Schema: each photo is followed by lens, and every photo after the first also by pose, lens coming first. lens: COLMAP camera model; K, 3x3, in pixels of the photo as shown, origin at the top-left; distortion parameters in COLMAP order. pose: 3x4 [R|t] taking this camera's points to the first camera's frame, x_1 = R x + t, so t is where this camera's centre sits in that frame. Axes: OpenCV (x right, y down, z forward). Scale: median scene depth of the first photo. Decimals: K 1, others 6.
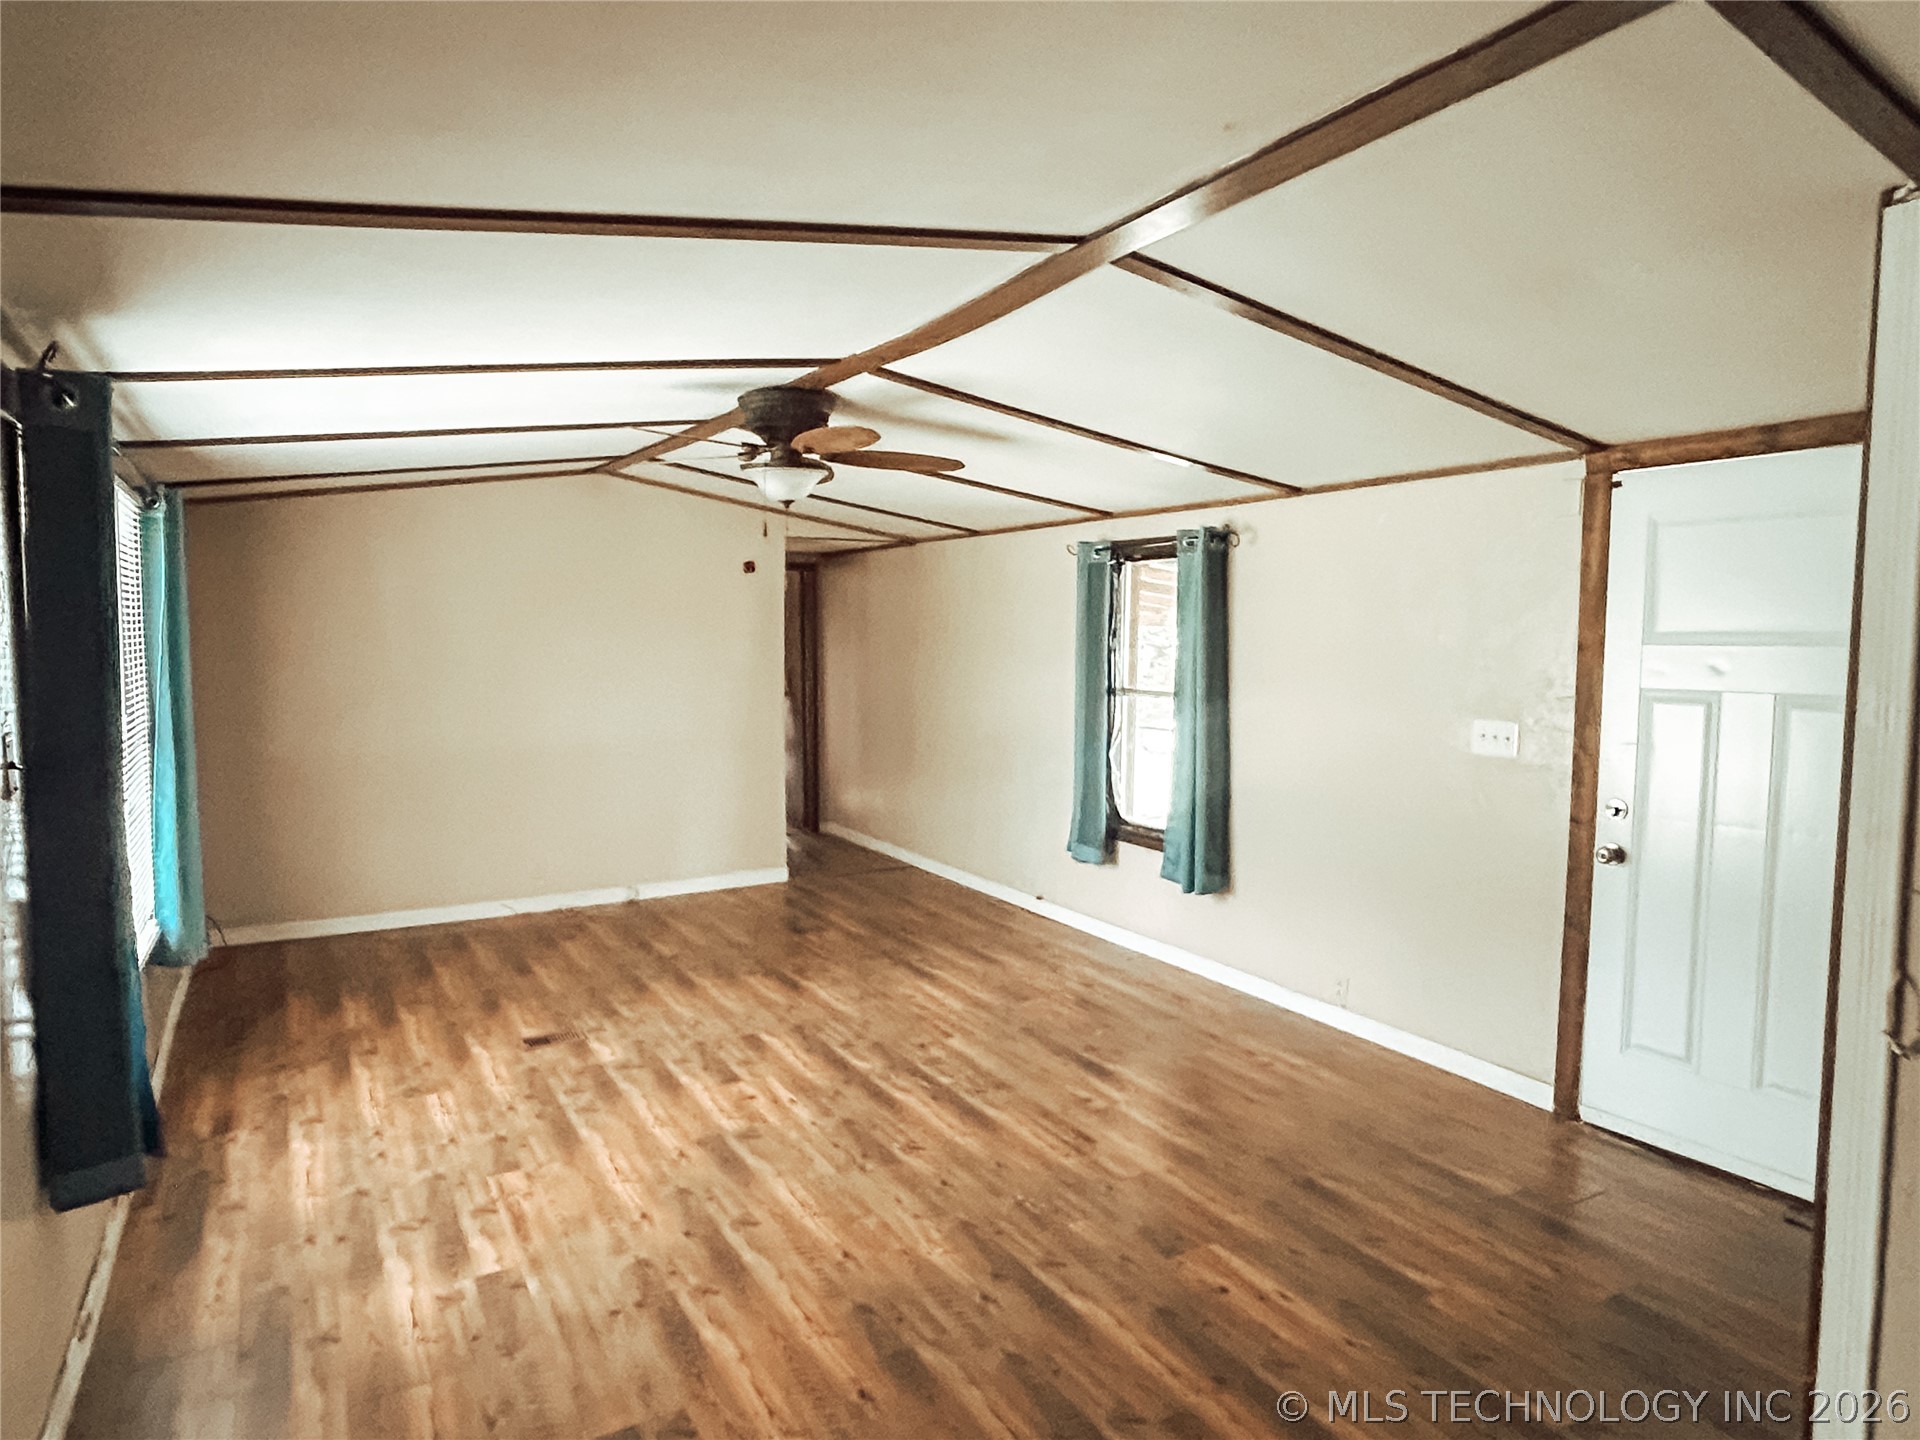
lens RADIAL K [[1141.8, 0, 956.6], [0, 1141.8, 714.2], [0, 0, 1]] dist [-0.020487, -0.002940]
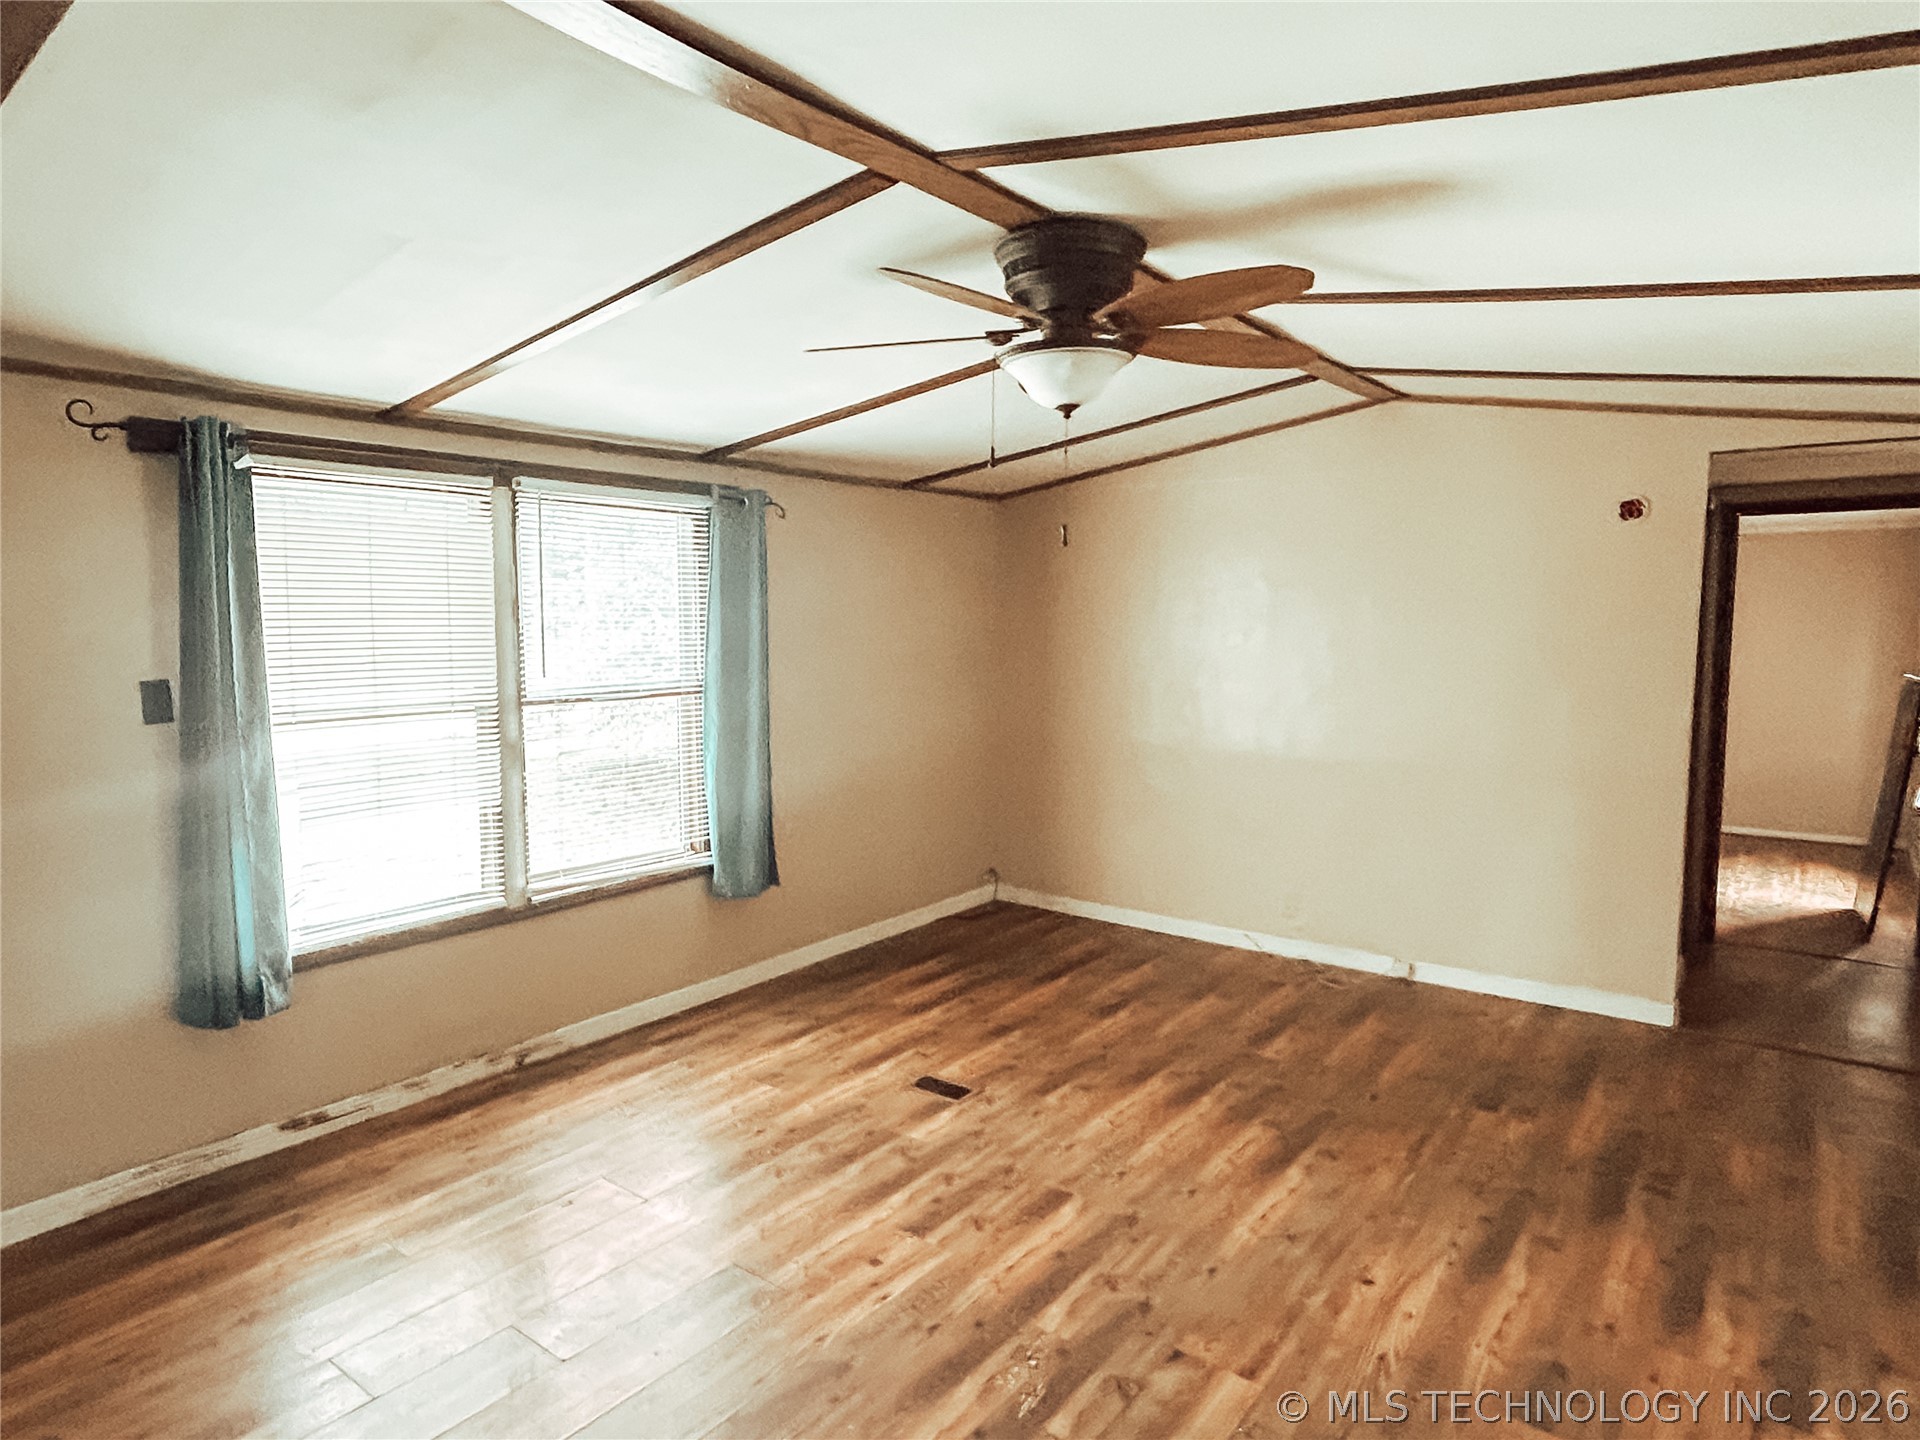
lens RADIAL K [[1141.8, 0, 959.4], [0, 1141.8, 721.4], [0, 0, 1]] dist [-0.020487, -0.002940]
pose [[0.376546, 0.086597, -0.922342, 0.422806], [-0.076893, 0.995107, 0.062037, -0.039408], [0.923201, 0.047562, 0.381362, 0.709864]]
